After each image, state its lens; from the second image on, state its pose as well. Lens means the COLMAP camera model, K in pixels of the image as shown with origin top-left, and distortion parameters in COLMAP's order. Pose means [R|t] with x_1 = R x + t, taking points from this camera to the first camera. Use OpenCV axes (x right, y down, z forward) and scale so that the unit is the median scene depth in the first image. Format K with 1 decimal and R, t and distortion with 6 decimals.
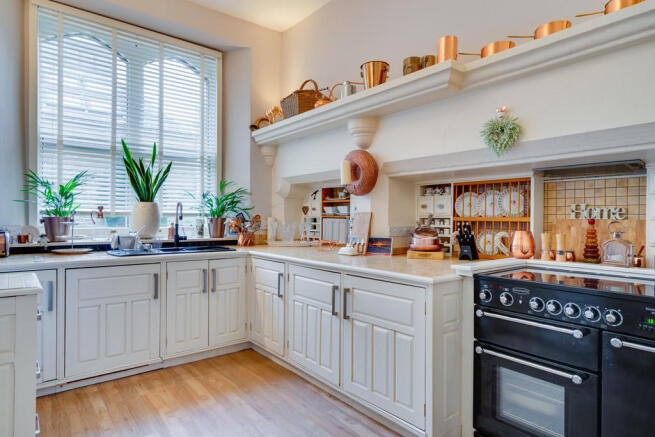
lens RADIAL K [[379.0, 0, 324.2], [0, 379.0, 220.3], [0, 0, 1]] dist [0.004233, 0.001185]
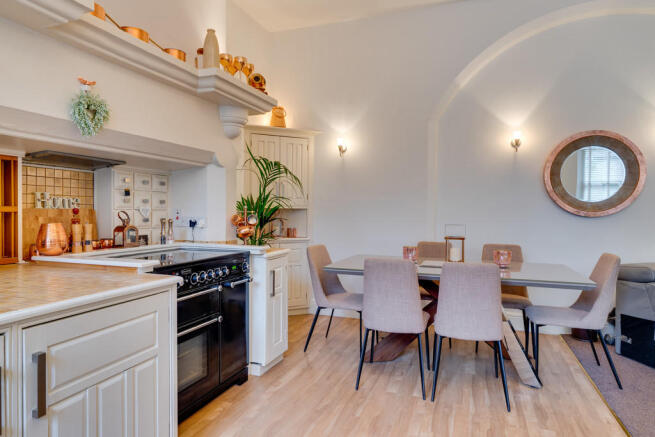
lens RADIAL K [[401.6, 0, 323.1], [0, 401.6, 219.3], [0, 0, 1]] dist [0.014956, -0.000472]
pose [[-0.512040, -0.028977, 0.858473, -0.472115], [-0.005788, 0.999525, 0.030286, -0.009464], [-0.858942, 0.010539, -0.511964, 0.789148]]
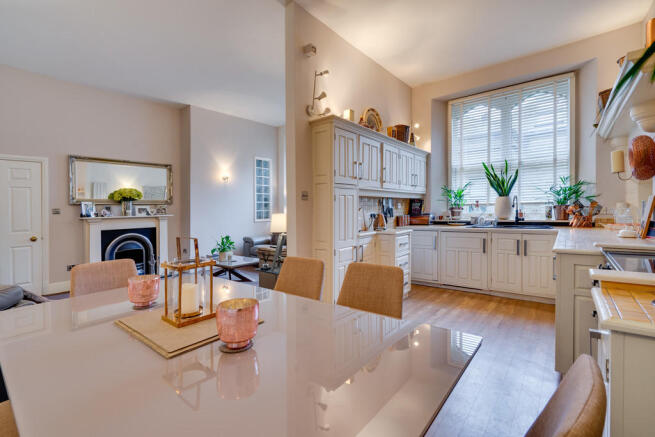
lens RADIAL K [[301.0, 0, 324.3], [0, 301.0, 221.8], [0, 0, 1]] dist [0.001631, 0.001525]
pose [[0.210120, 0.027975, -0.977275, 0.758561], [0.016694, 0.999342, 0.032196, 0.005918], [0.977533, -0.023080, 0.209515, -0.005972]]
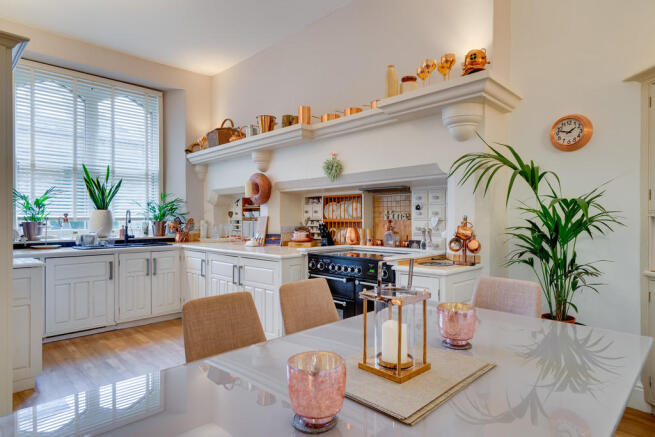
lens RADIAL K [[379.0, 0, 325.5], [0, 379.0, 219.8], [0, 0, 1]] dist [0.004233, 0.001185]
pose [[0.994091, -0.010108, 0.108076, 0.198157], [0.010443, 0.999942, -0.002535, -0.002321], [-0.108044, 0.003648, 0.994139, -0.489154]]
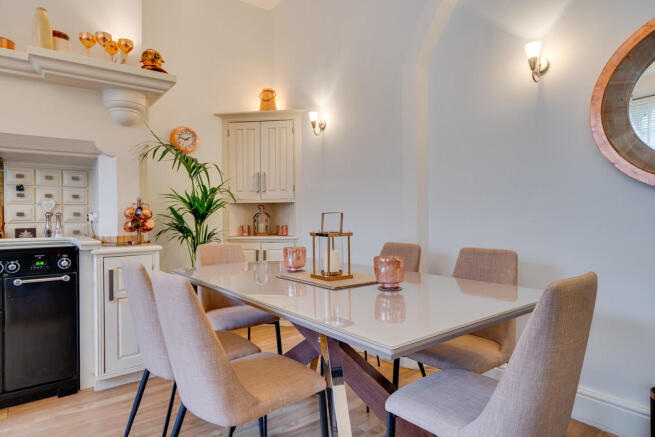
lens RADIAL K [[379.0, 0, 325.3], [0, 379.0, 218.8], [0, 0, 1]] dist [0.004233, 0.001185]
pose [[0.017097, -0.012624, 0.999774, -0.344335], [0.018541, 0.999752, 0.012306, 0.040796], [-0.999682, 0.018327, 0.017327, -0.110437]]
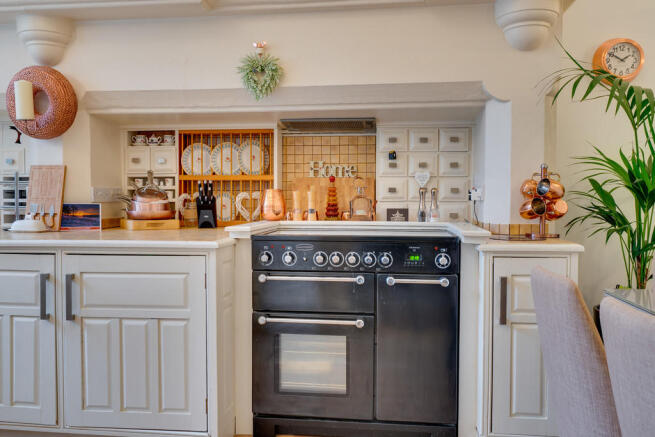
lens RADIAL K [[571.5, 0, 324.7], [0, 571.5, 220.0], [0, 0, 1]] dist [0.009705, -0.013027]
pose [[0.715310, -0.034074, 0.697976, -0.263847], [0.008312, 0.999155, 0.040260, 0.039047], [-0.698757, -0.022997, 0.714989, -0.023833]]
